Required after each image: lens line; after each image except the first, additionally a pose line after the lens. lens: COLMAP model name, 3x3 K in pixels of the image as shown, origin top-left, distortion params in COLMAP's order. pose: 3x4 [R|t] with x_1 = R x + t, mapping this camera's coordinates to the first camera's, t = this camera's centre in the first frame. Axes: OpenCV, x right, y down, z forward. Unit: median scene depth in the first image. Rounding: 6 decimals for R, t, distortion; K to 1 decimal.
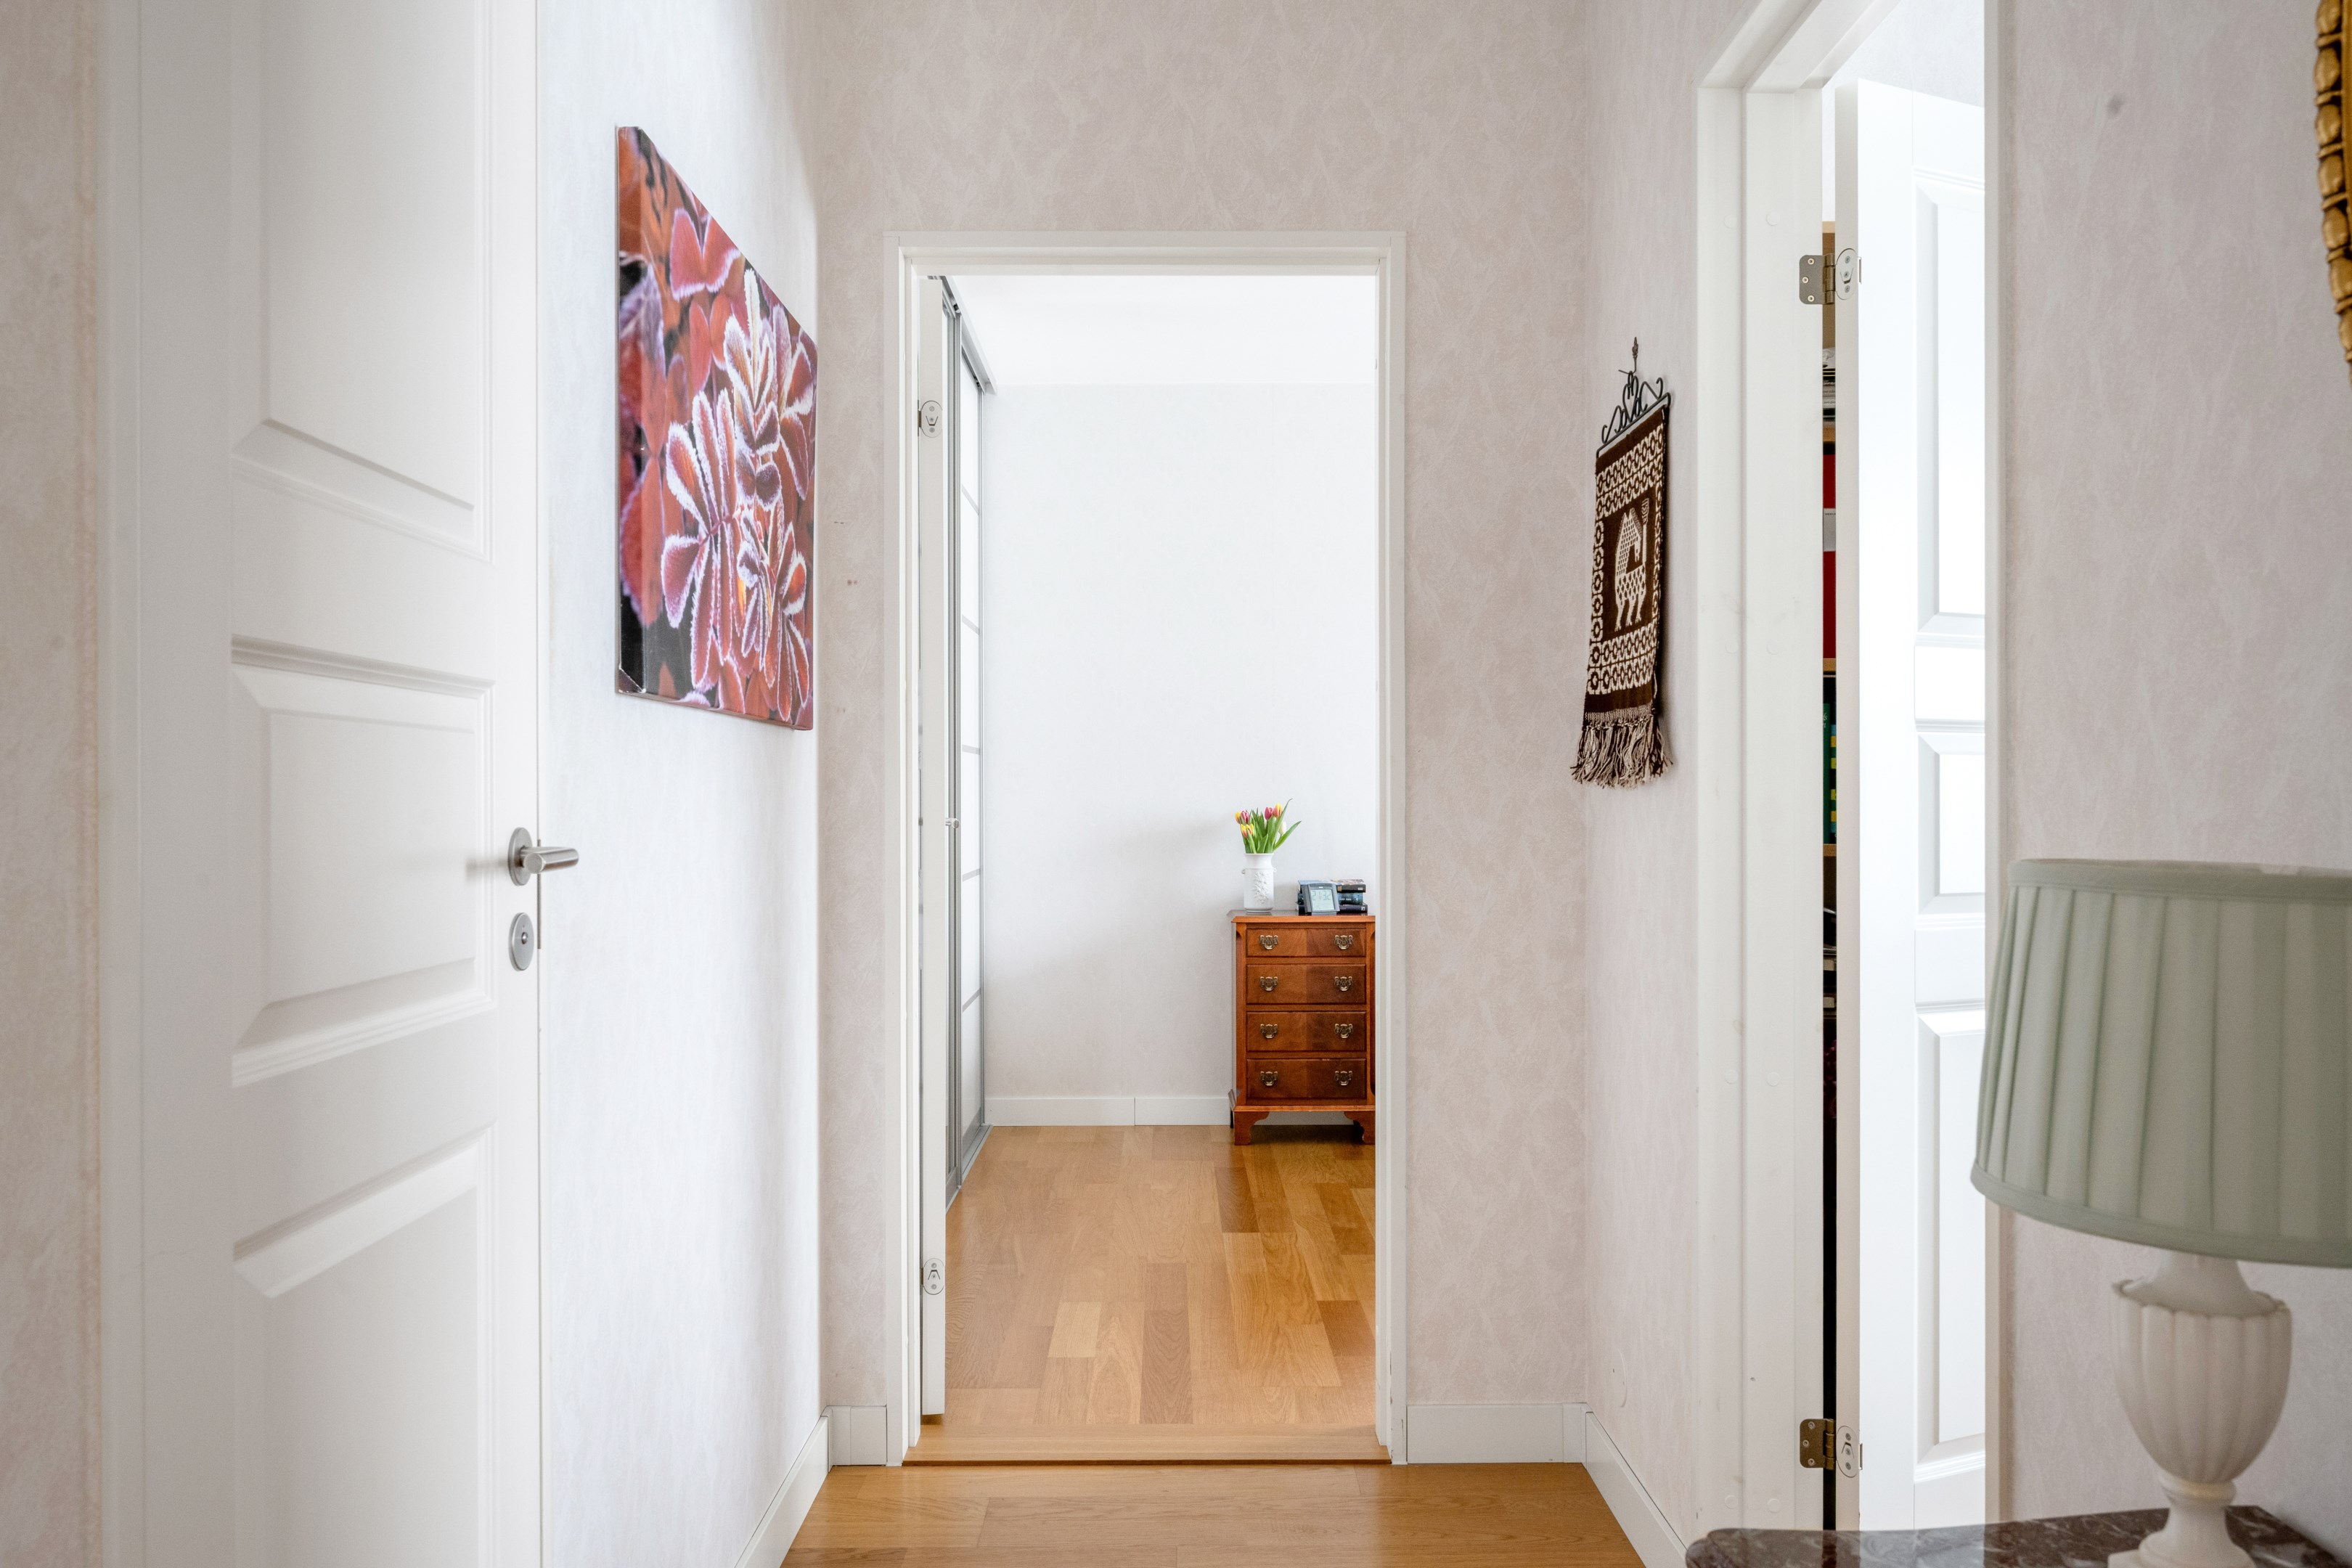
lens RADIAL K [[1778.4, 0, 1180.1], [0, 1778.4, 802.1], [0, 0, 1]] dist [-0.004560, 0.000344]
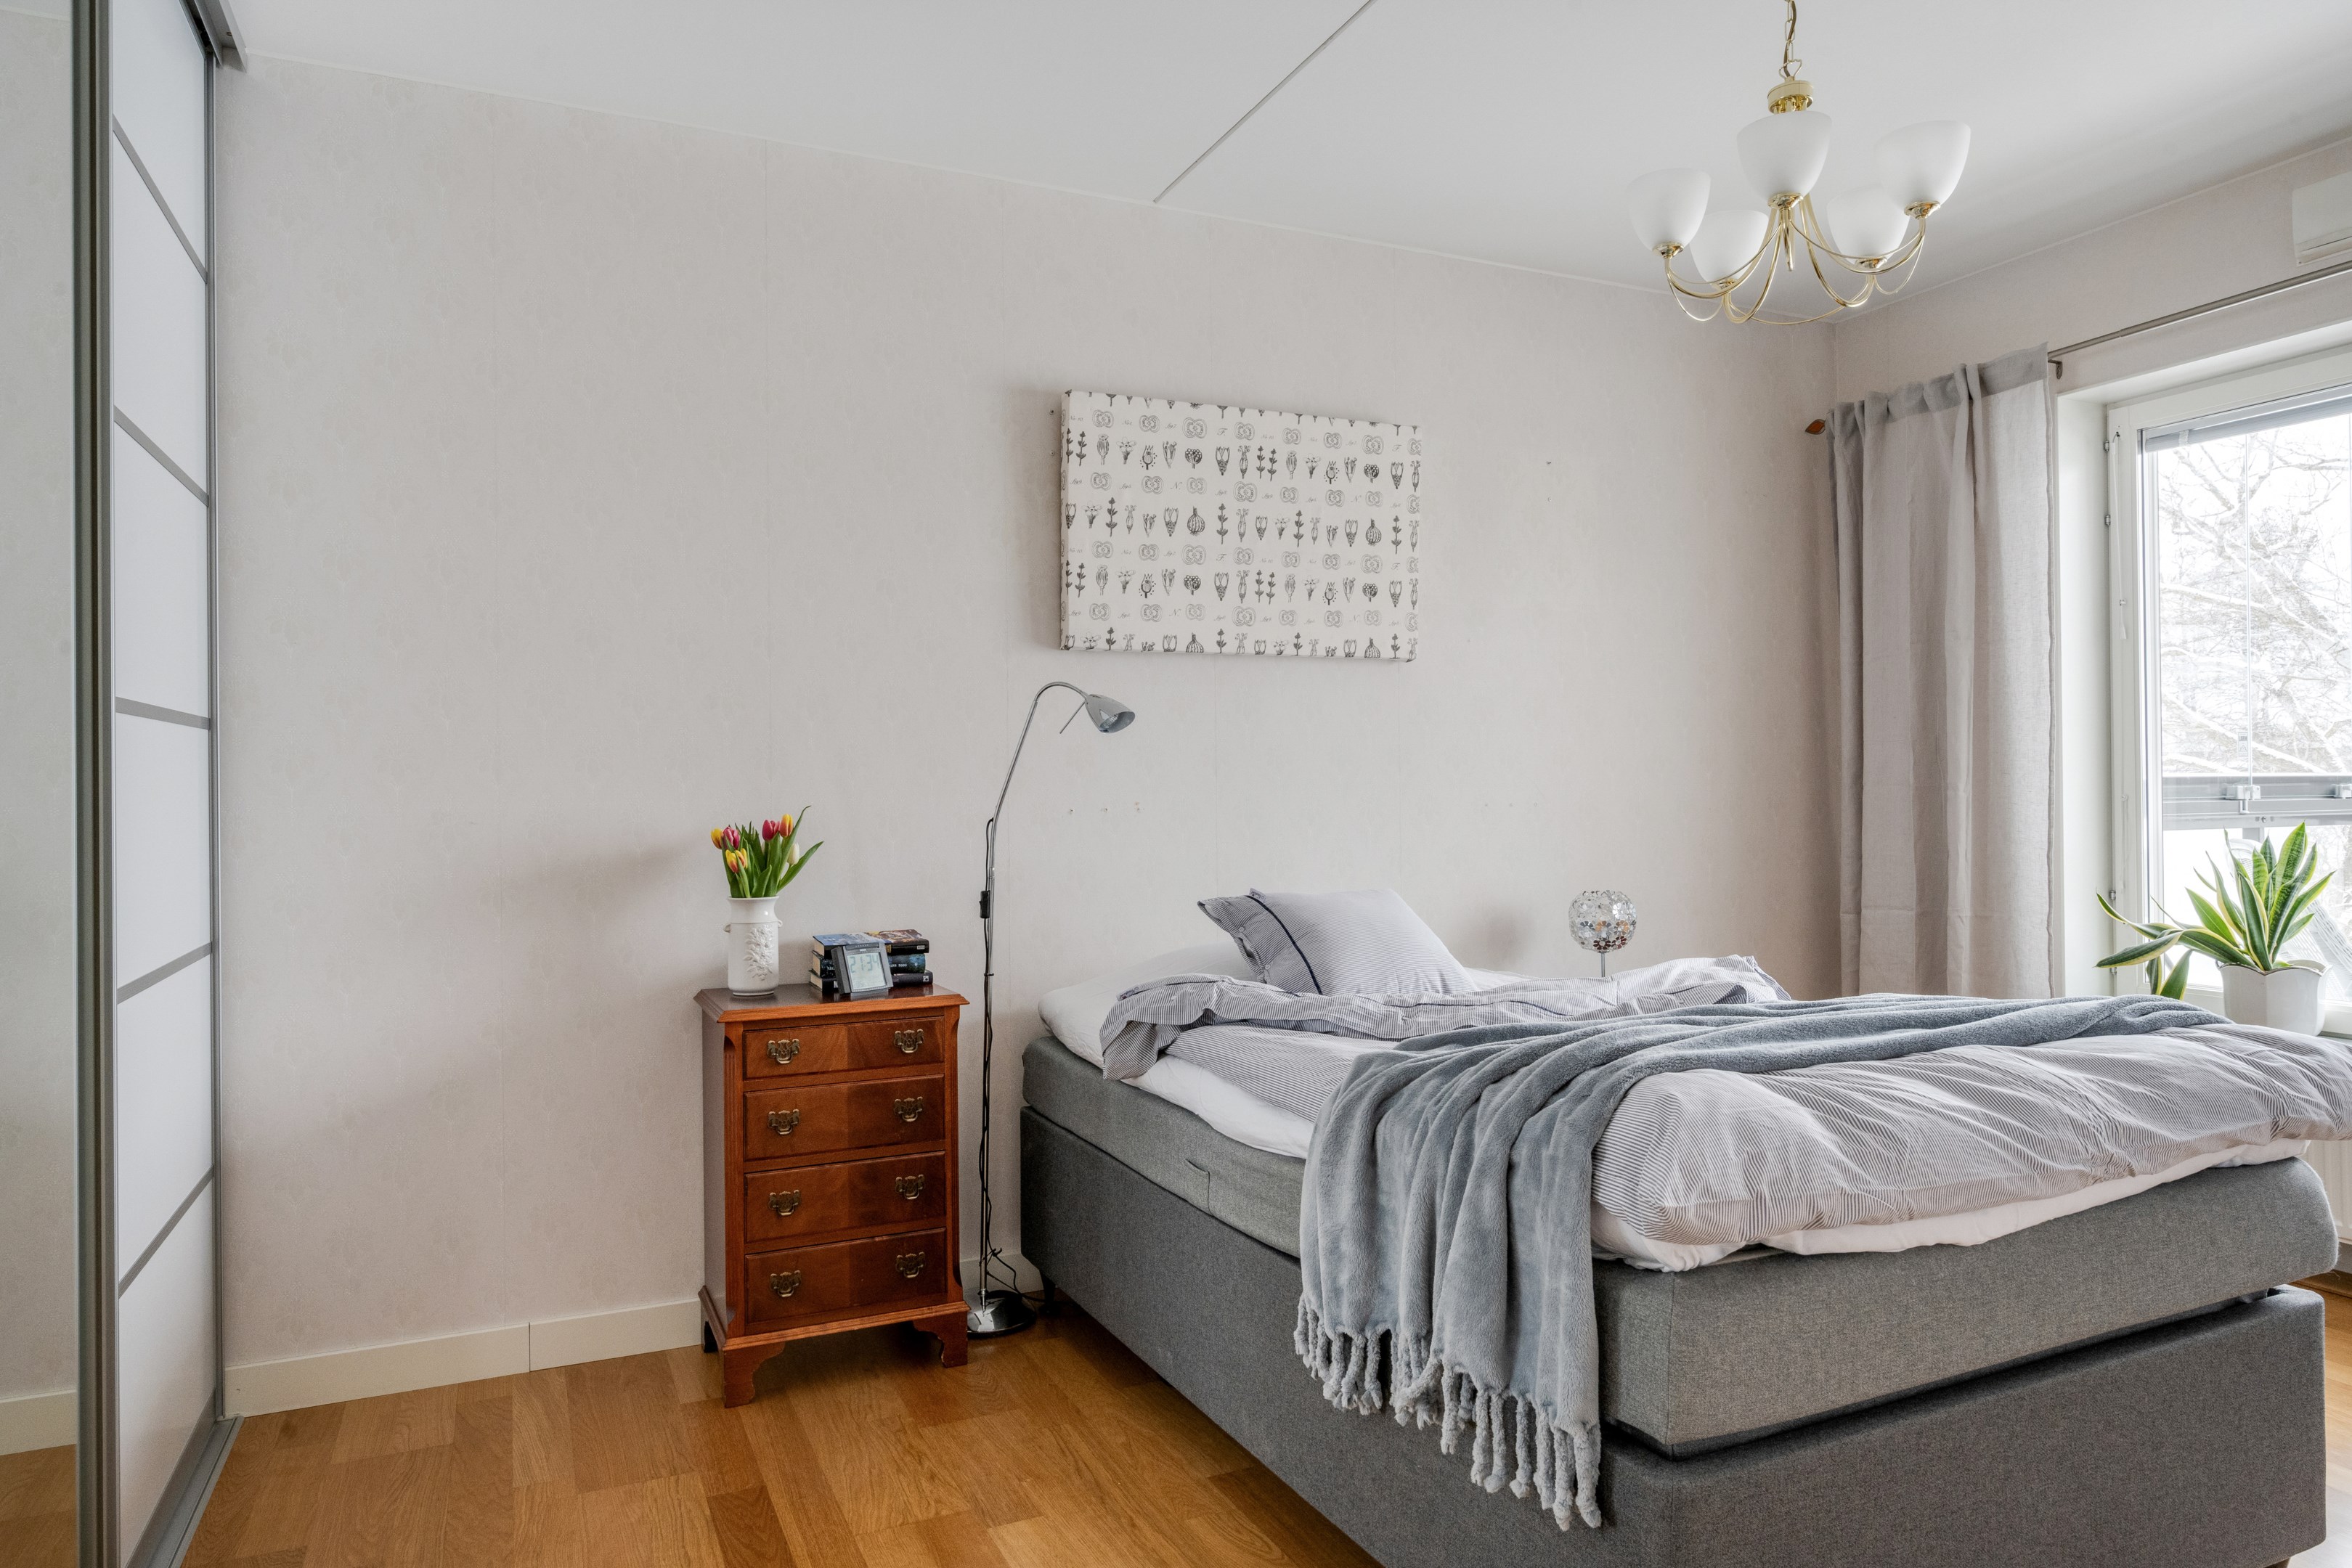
lens RADIAL K [[1439.0, 0, 1179.6], [0, 1439.0, 773.6], [0, 0, 1]] dist [-0.008778, -0.000591]
pose [[0.909204, -0.004666, 0.416324, -0.034263], [0.007771, 0.999953, -0.005762, -0.011321], [-0.416278, 0.008474, 0.909198, 0.619732]]
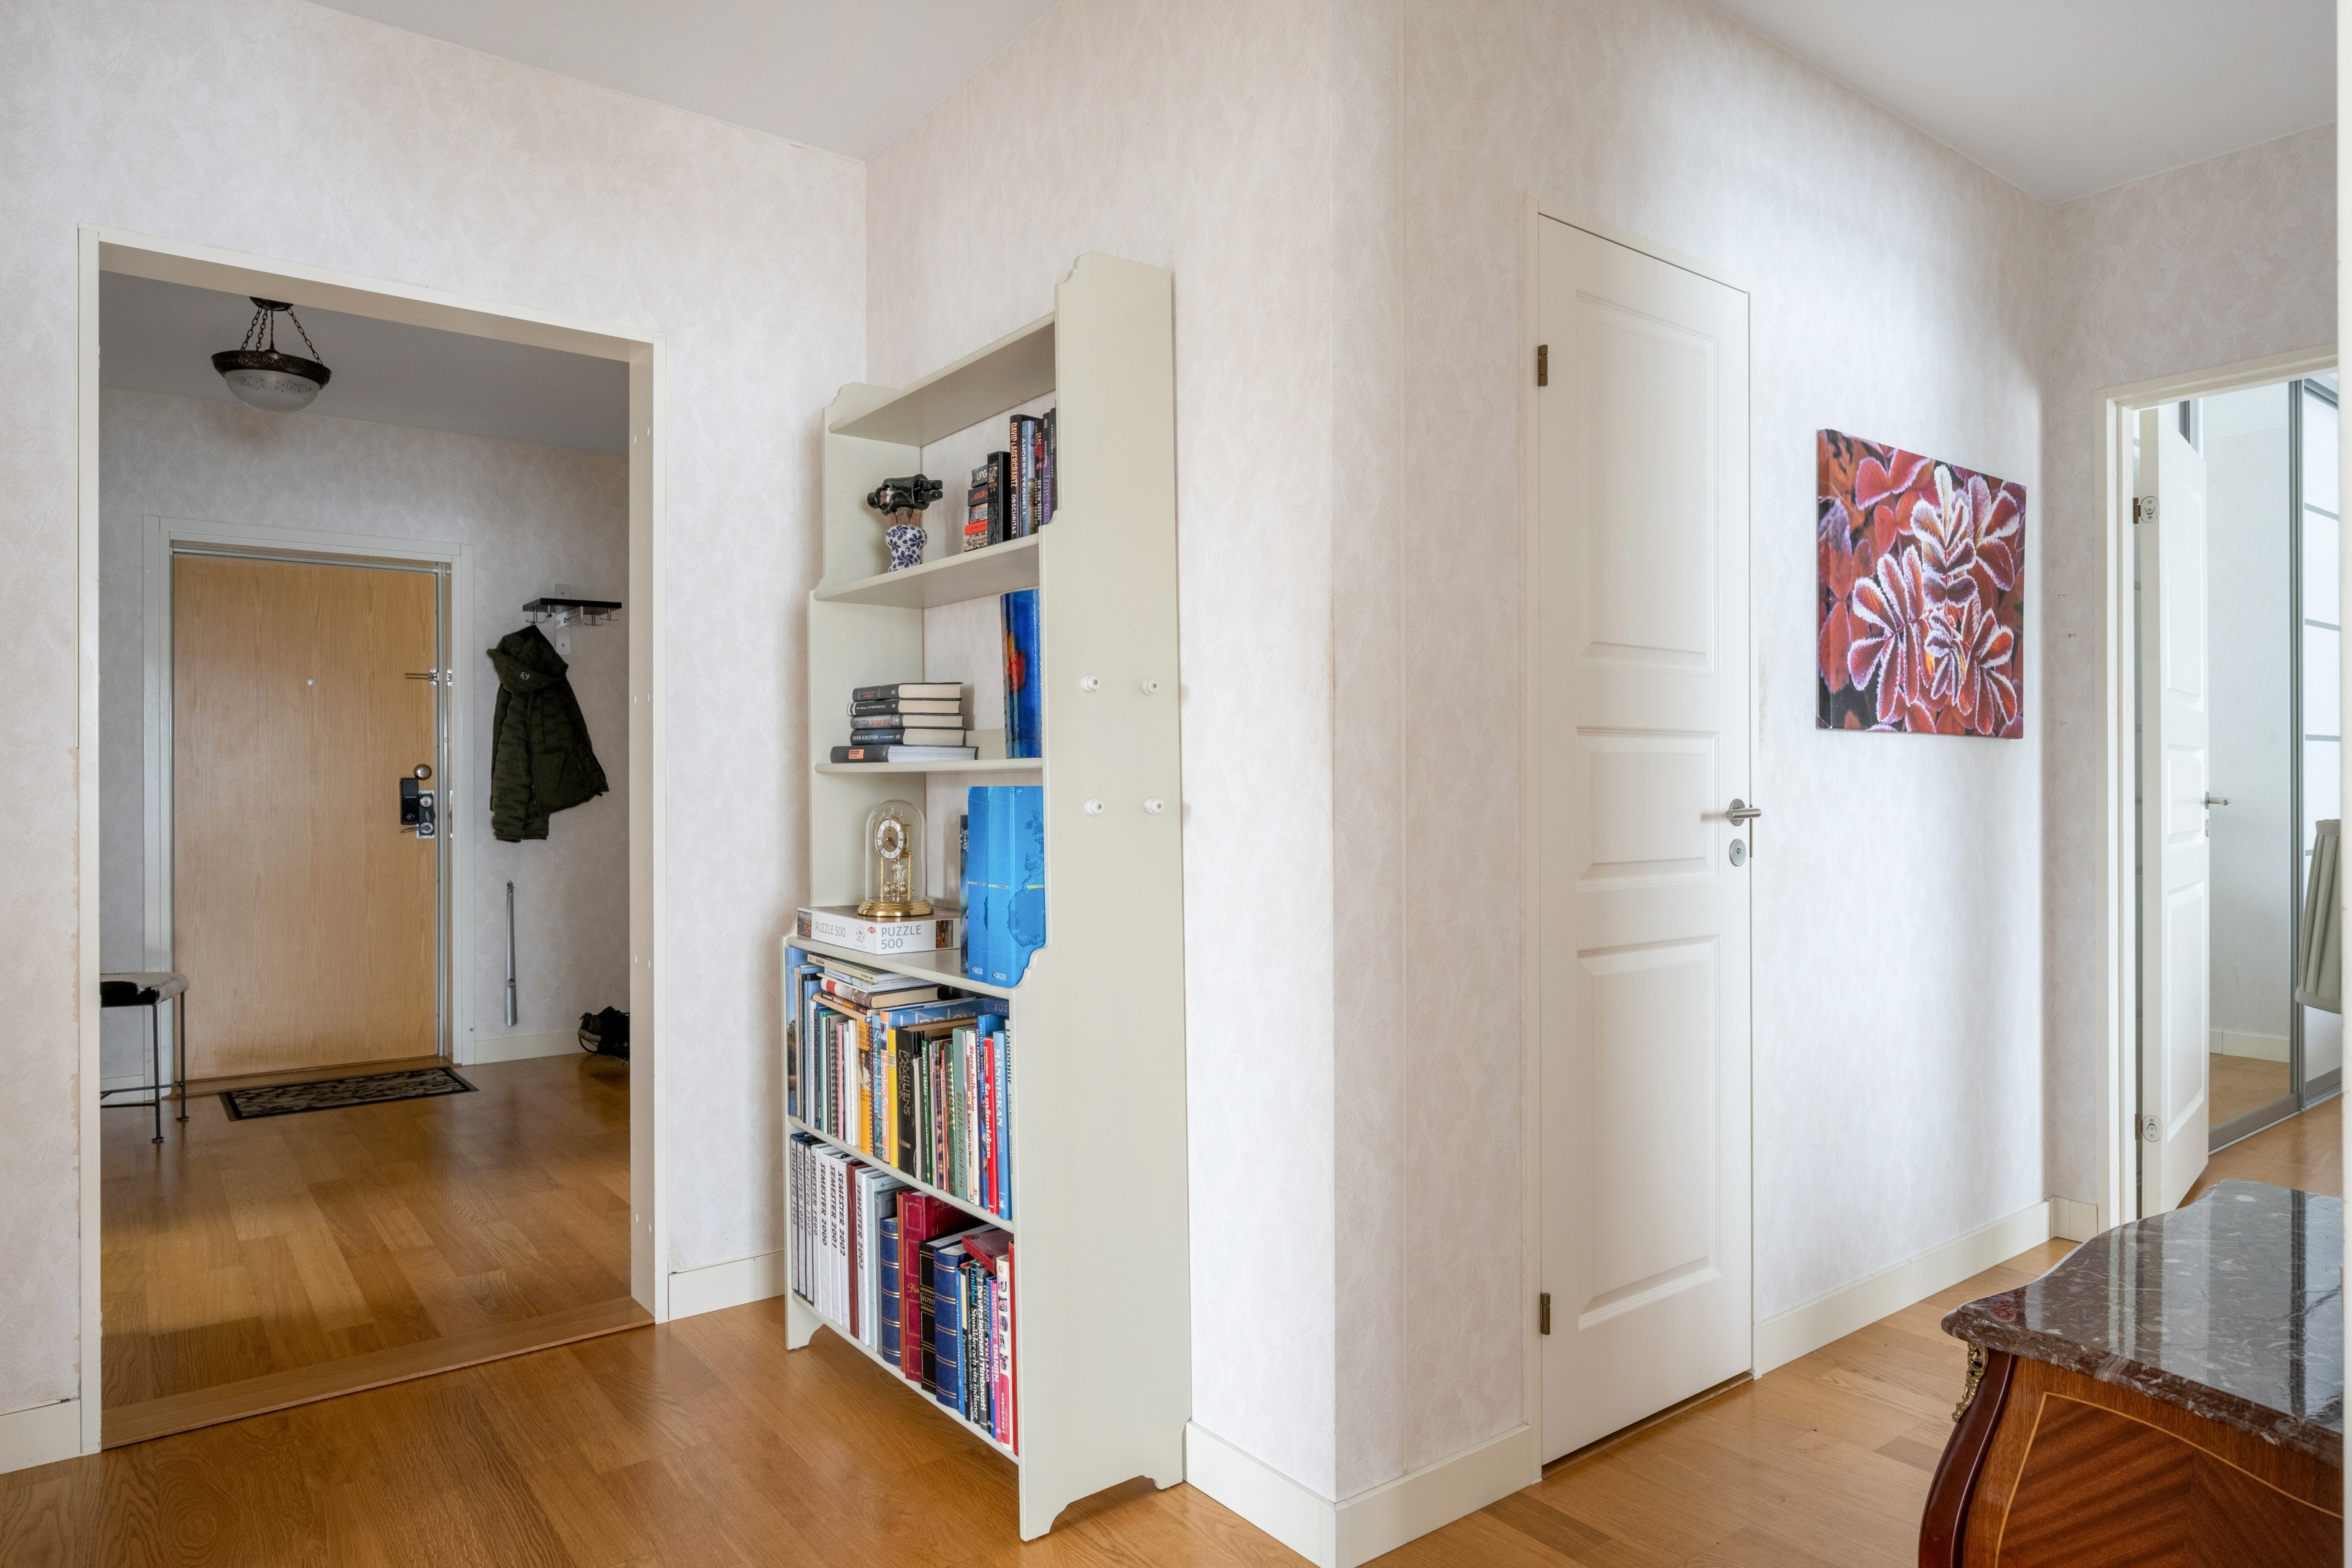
lens RADIAL K [[1417.7, 0, 1175.6], [0, 1417.7, 774.2], [0, 0, 1]] dist [0.002710, 0.000484]
pose [[0.603874, -0.002095, -0.797077, 0.363131], [-0.001385, 0.999992, -0.003677, -0.004946], [0.797078, 0.003324, 0.603867, -0.351199]]
